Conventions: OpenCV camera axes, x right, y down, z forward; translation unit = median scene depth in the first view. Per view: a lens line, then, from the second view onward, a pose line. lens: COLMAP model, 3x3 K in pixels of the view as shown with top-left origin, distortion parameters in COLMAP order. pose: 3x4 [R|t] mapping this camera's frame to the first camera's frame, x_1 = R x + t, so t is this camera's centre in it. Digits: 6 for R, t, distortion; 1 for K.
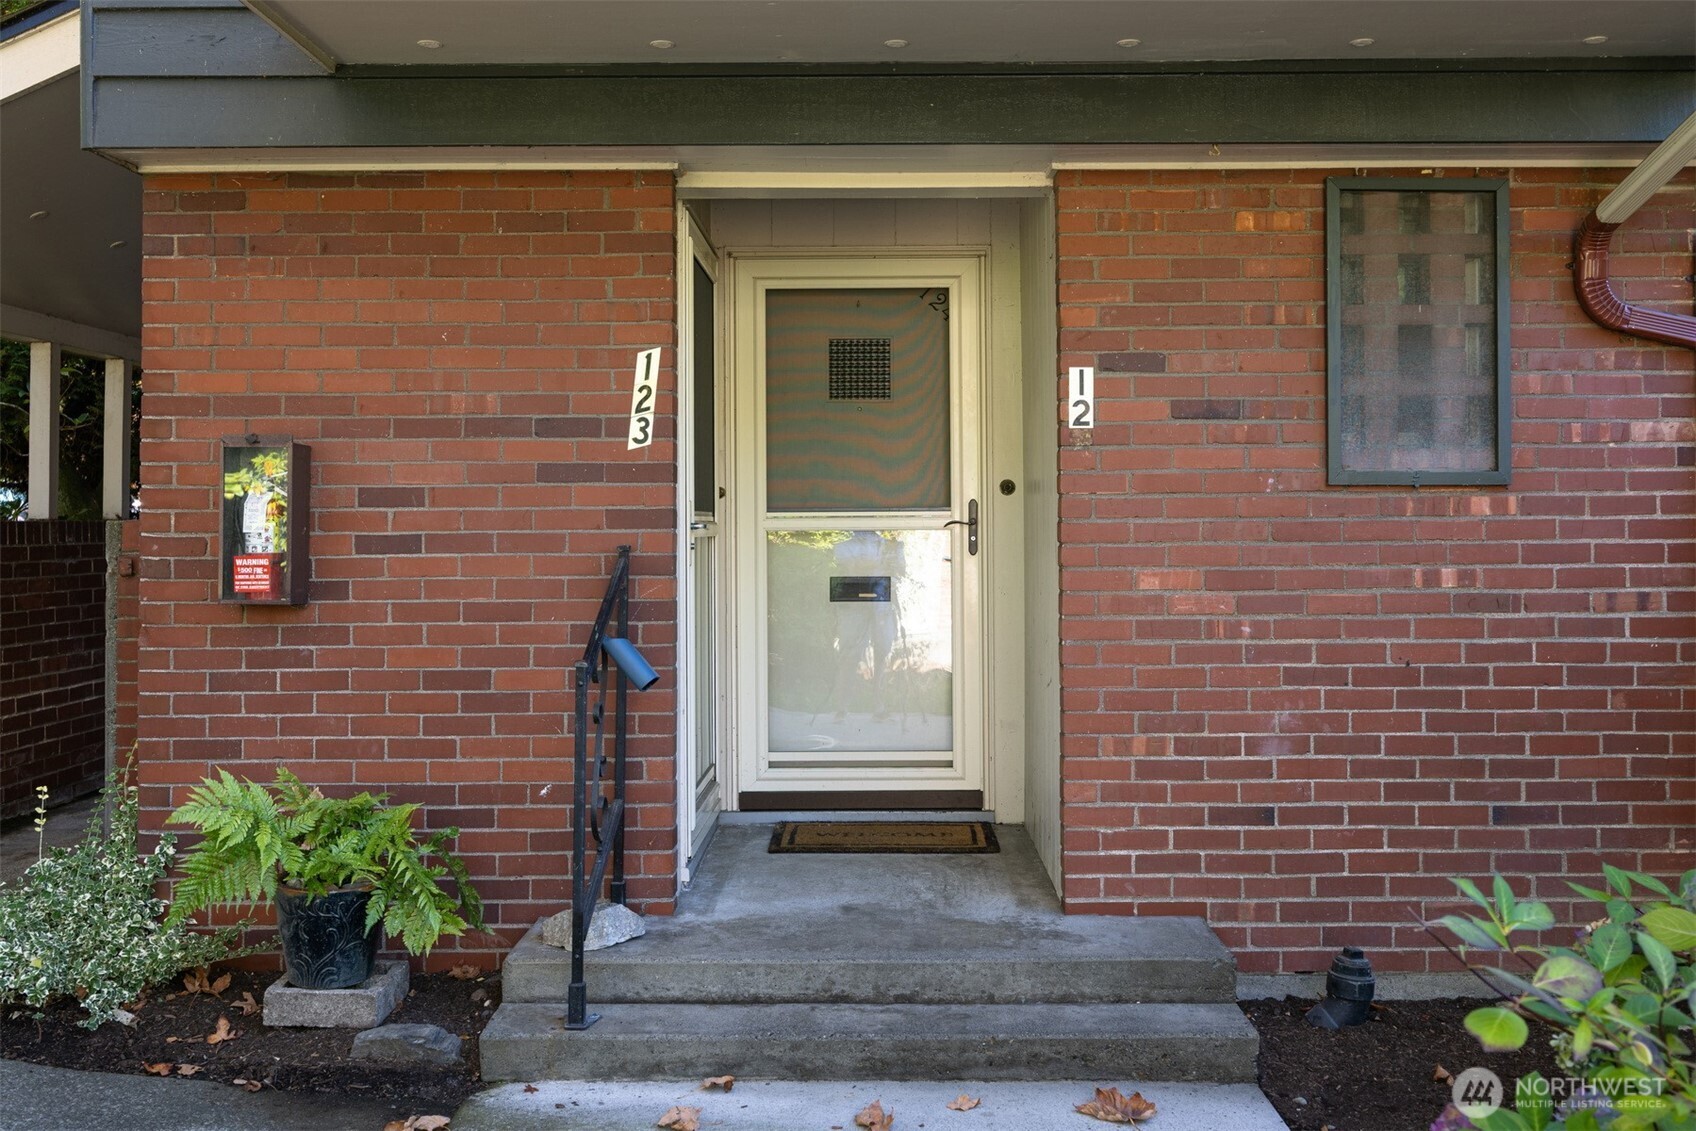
lens RADIAL K [[1593.1, 0, 848.0], [0, 1593.1, 565.5], [0, 0, 1]] dist [-0.003174, -0.000562]
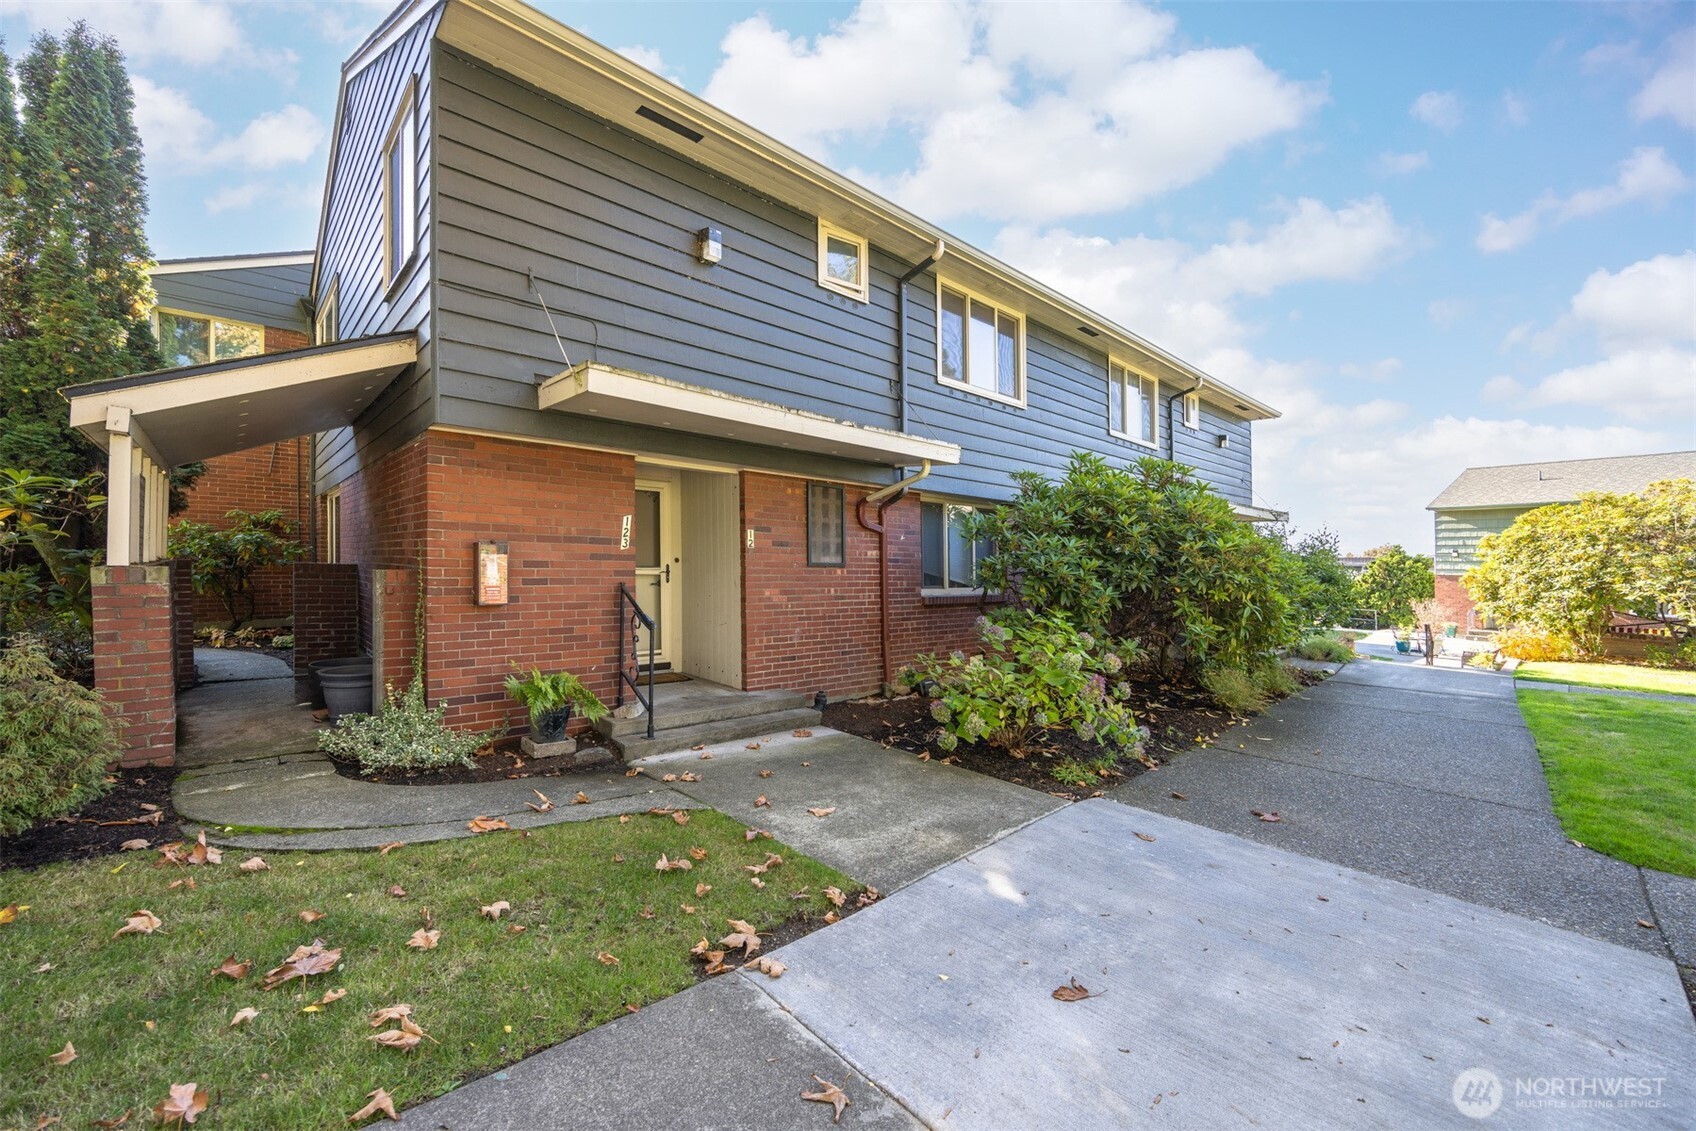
lens RADIAL K [[680.5, 0, 847.7], [0, 680.5, 578.7], [0, 0, 1]] dist [-0.000106, 0.000010]
pose [[0.734804, 0.004335, 0.678266, -0.683621], [-0.007529, 0.999970, 0.001766, -0.024477], [-0.678238, -0.006404, 0.734815, -0.202810]]
